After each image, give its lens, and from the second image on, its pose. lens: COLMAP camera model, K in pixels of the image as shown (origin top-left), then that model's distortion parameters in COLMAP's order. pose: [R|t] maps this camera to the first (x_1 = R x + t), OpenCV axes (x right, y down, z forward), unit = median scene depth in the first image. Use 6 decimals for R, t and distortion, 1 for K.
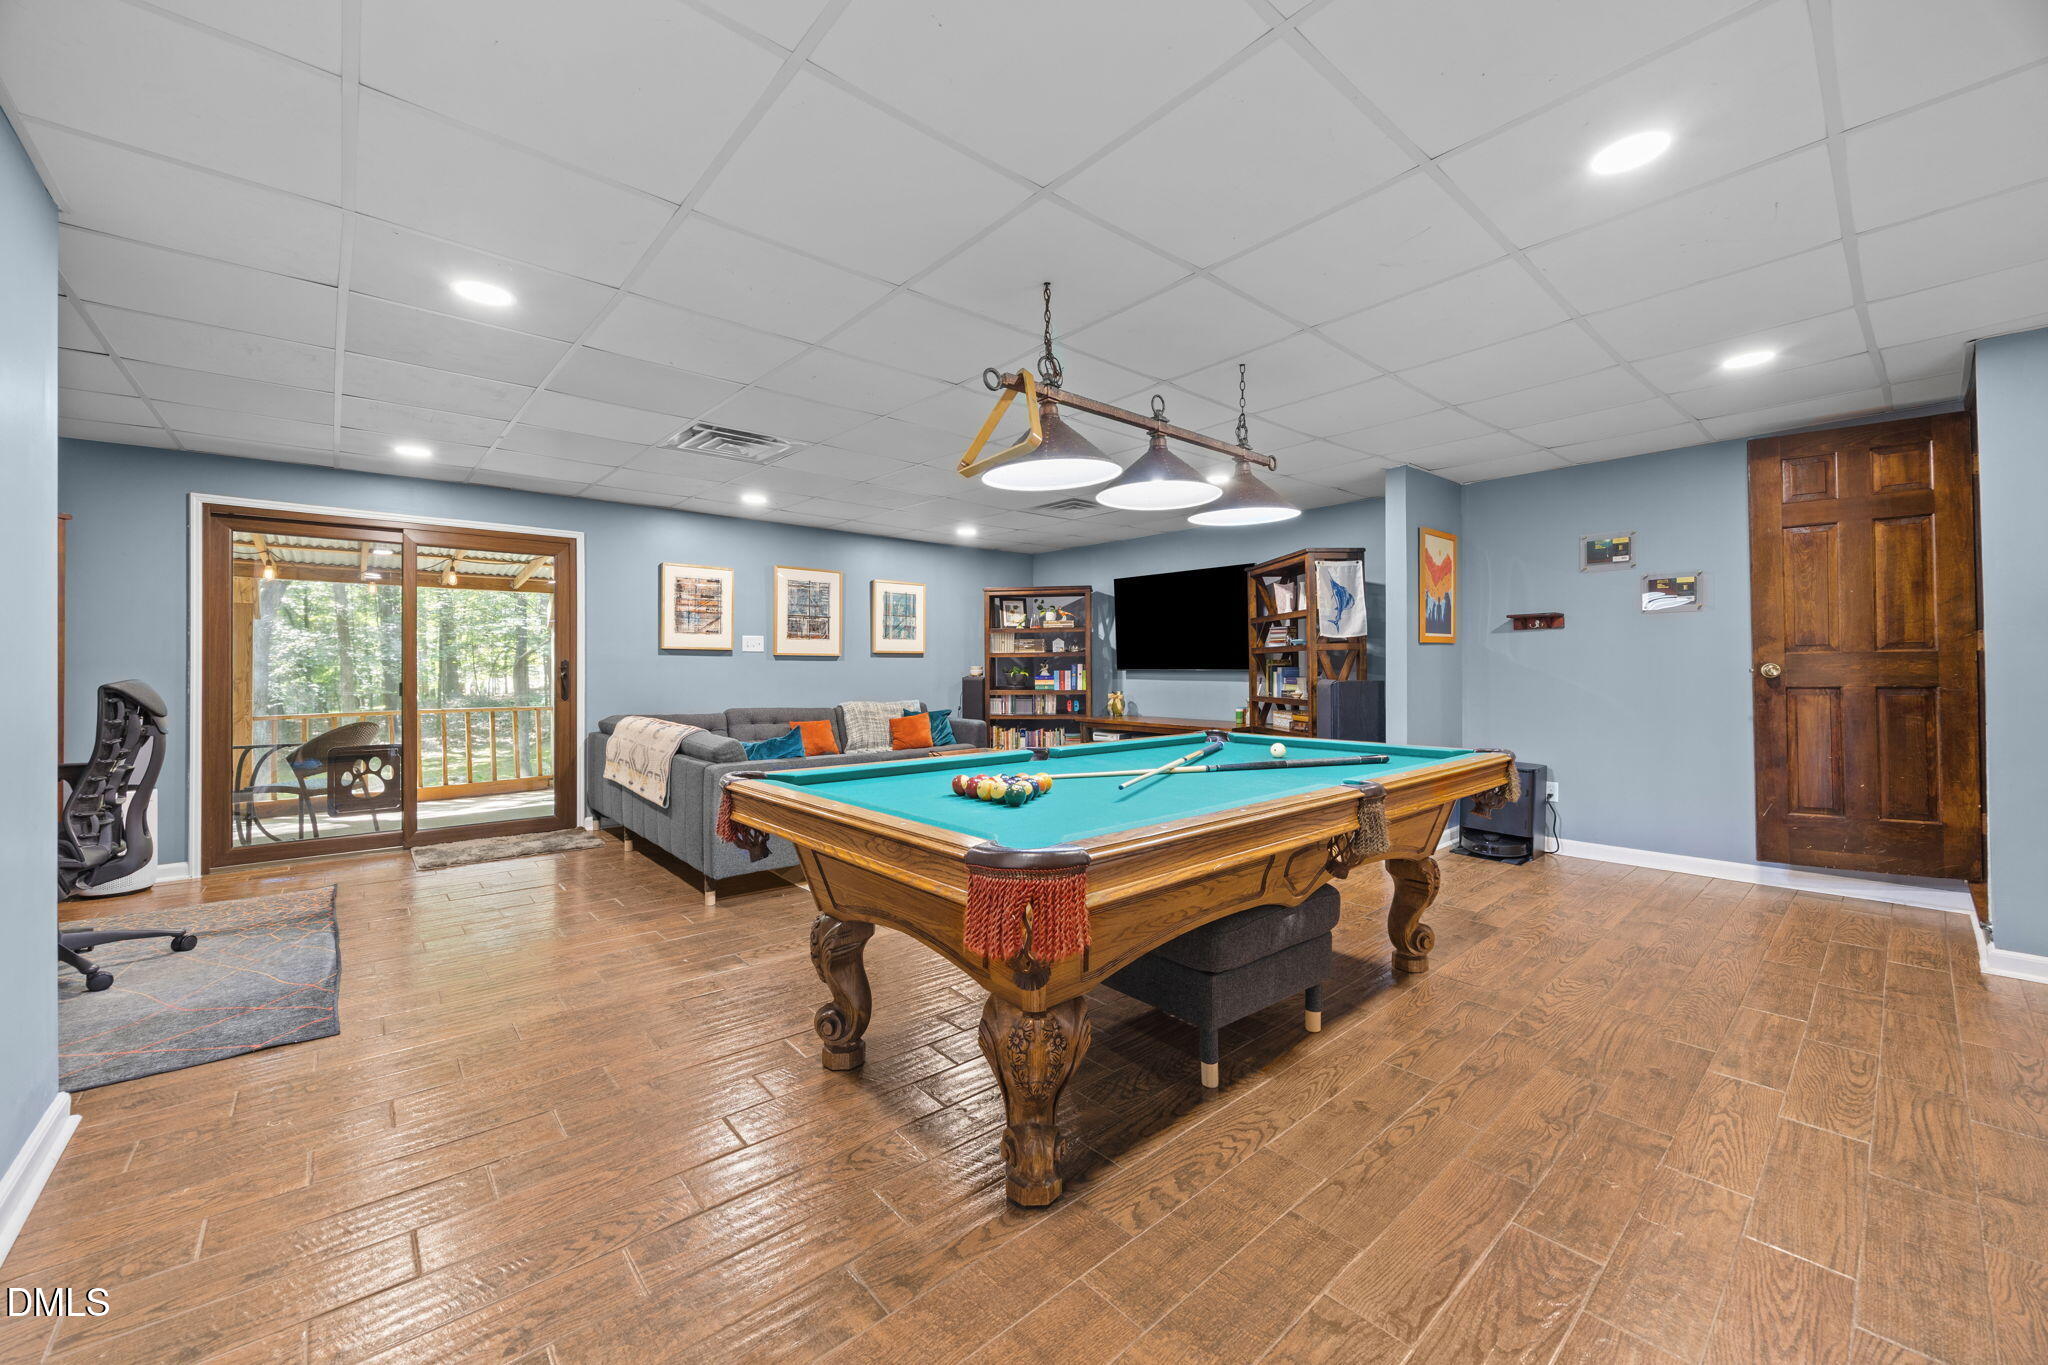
lens RADIAL K [[765.2, 0, 1023.4], [0, 765.2, 665.2], [0, 0, 1]] dist [0.001866, 0.000467]
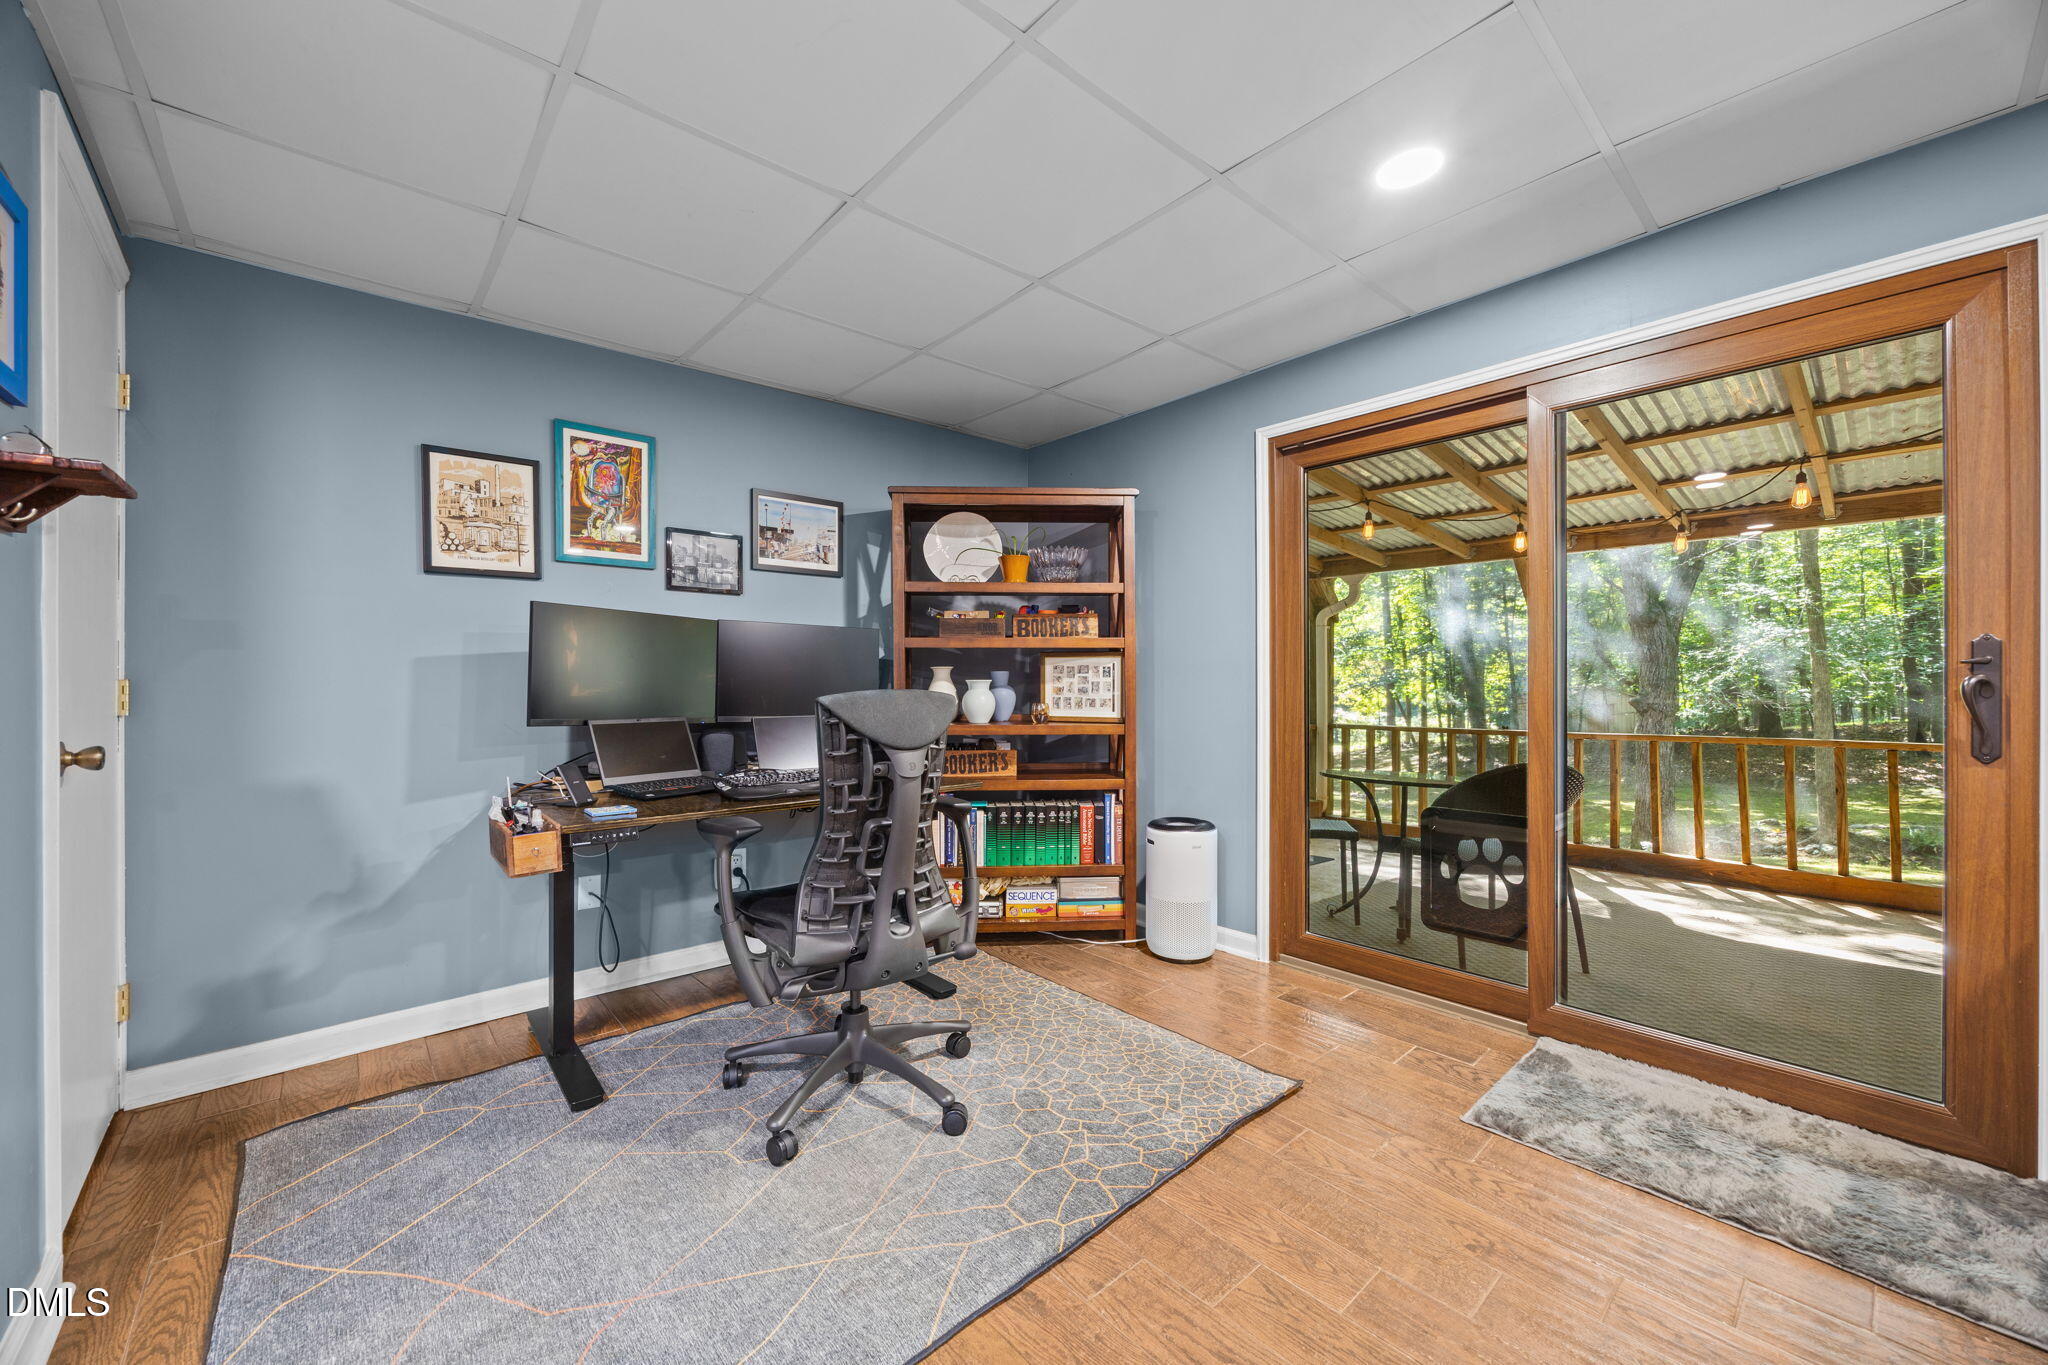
lens RADIAL K [[765.2, 0, 1025.5], [0, 765.2, 672.5], [0, 0, 1]] dist [0.001866, 0.000467]
pose [[0.039917, -0.006092, -0.999184, -0.253580], [0.011830, 0.999914, -0.005624, 0.005905], [0.999133, -0.011596, 0.039986, 0.514434]]
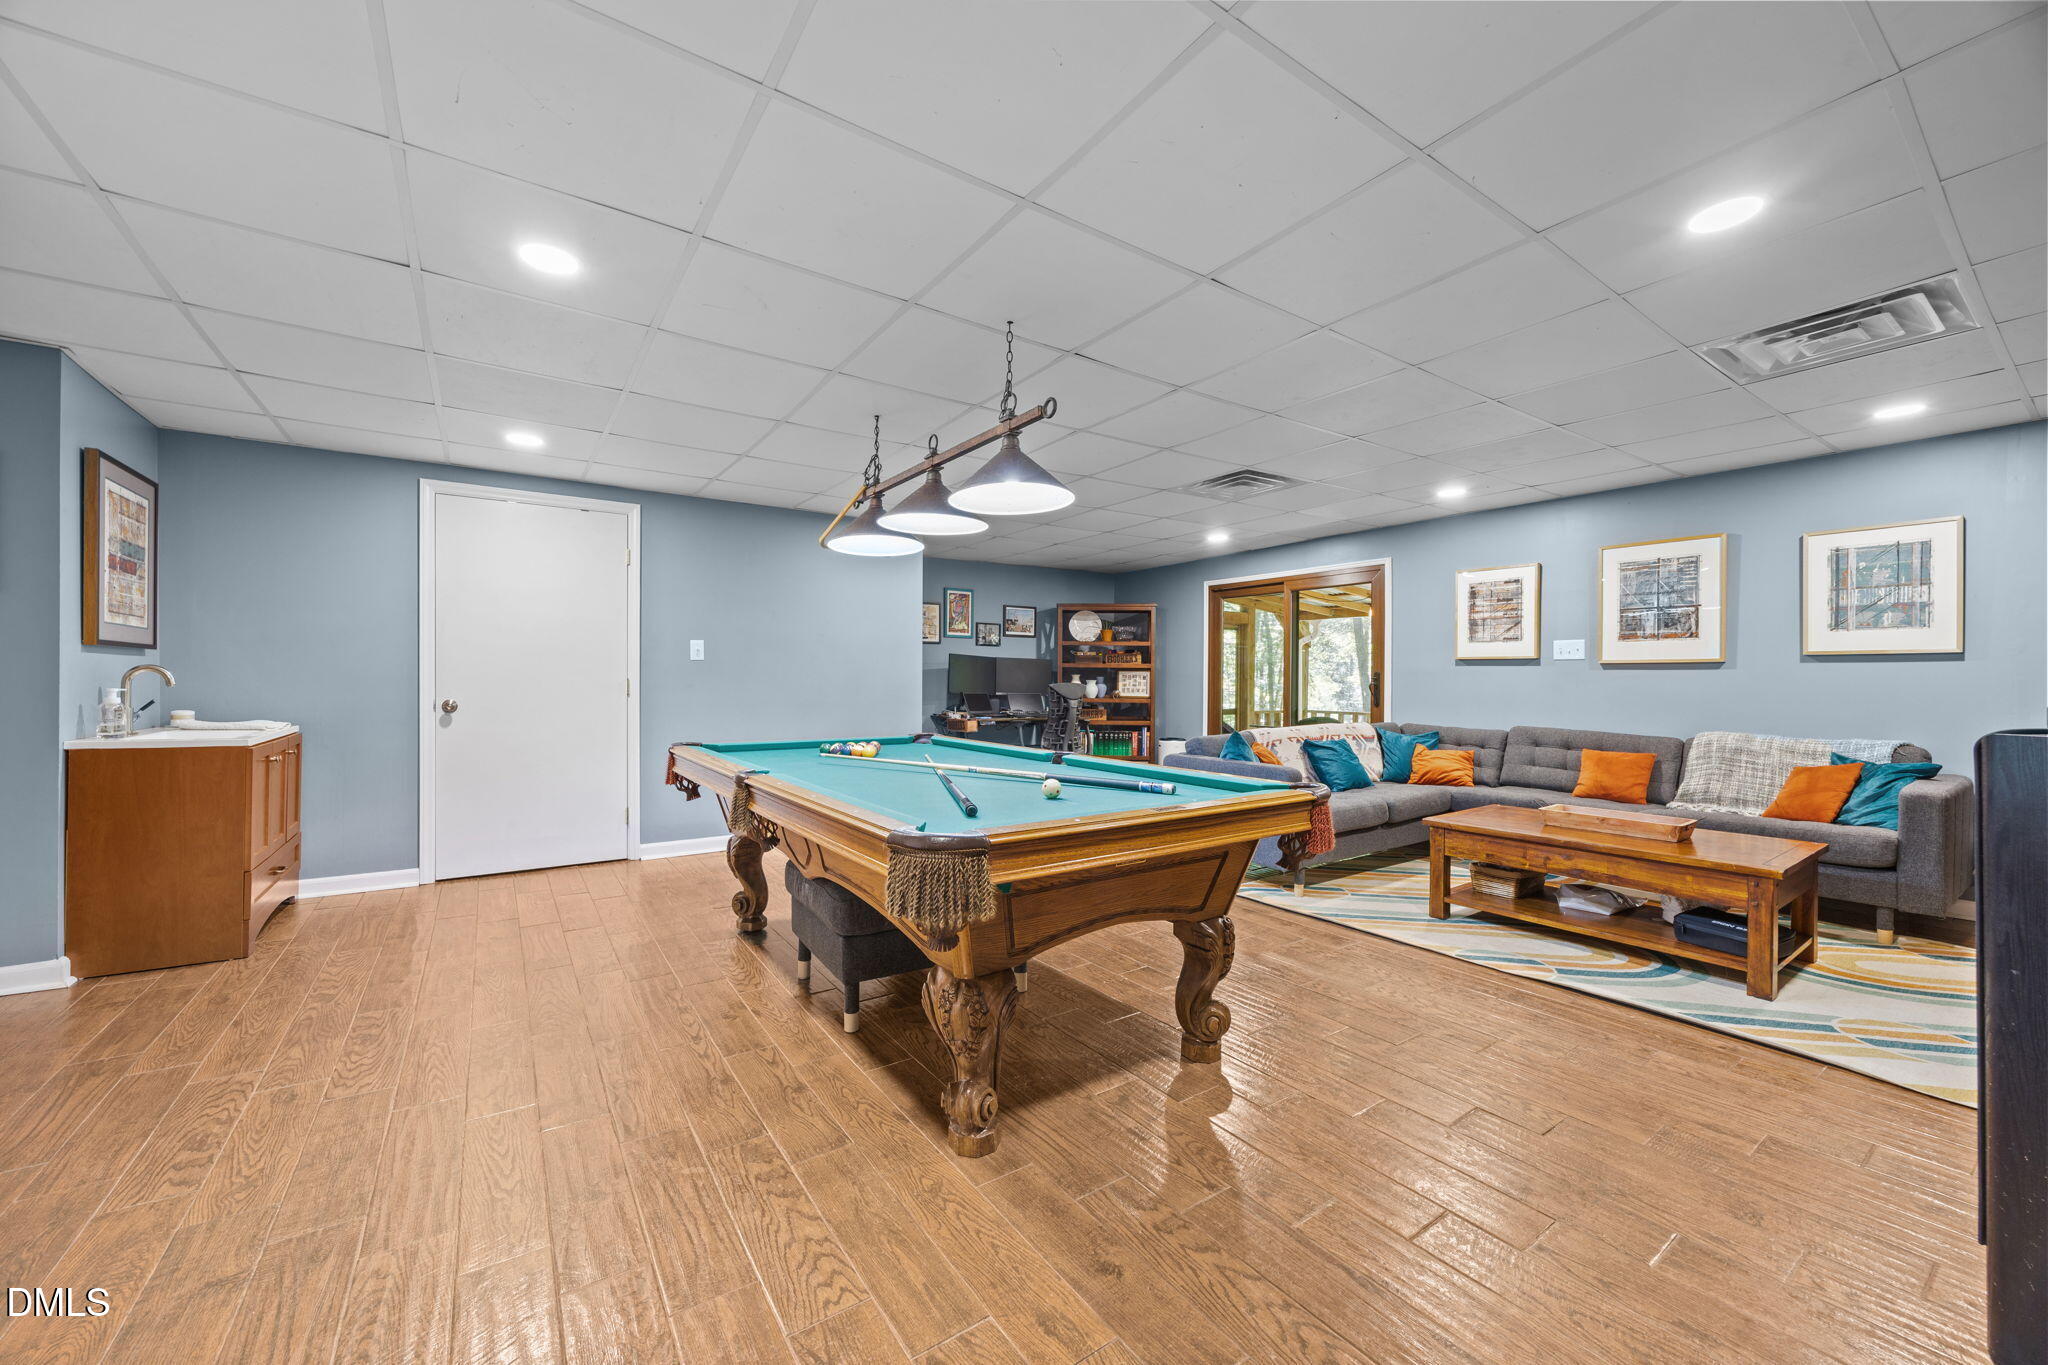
lens RADIAL K [[765.2, 0, 1017.6], [0, 765.2, 674.8], [0, 0, 1]] dist [0.001866, 0.000467]
pose [[-0.105538, -0.002638, -0.994412, 0.533073], [-0.001033, 0.999996, -0.002543, 0.001545], [0.994415, 0.000759, -0.105540, 0.515734]]
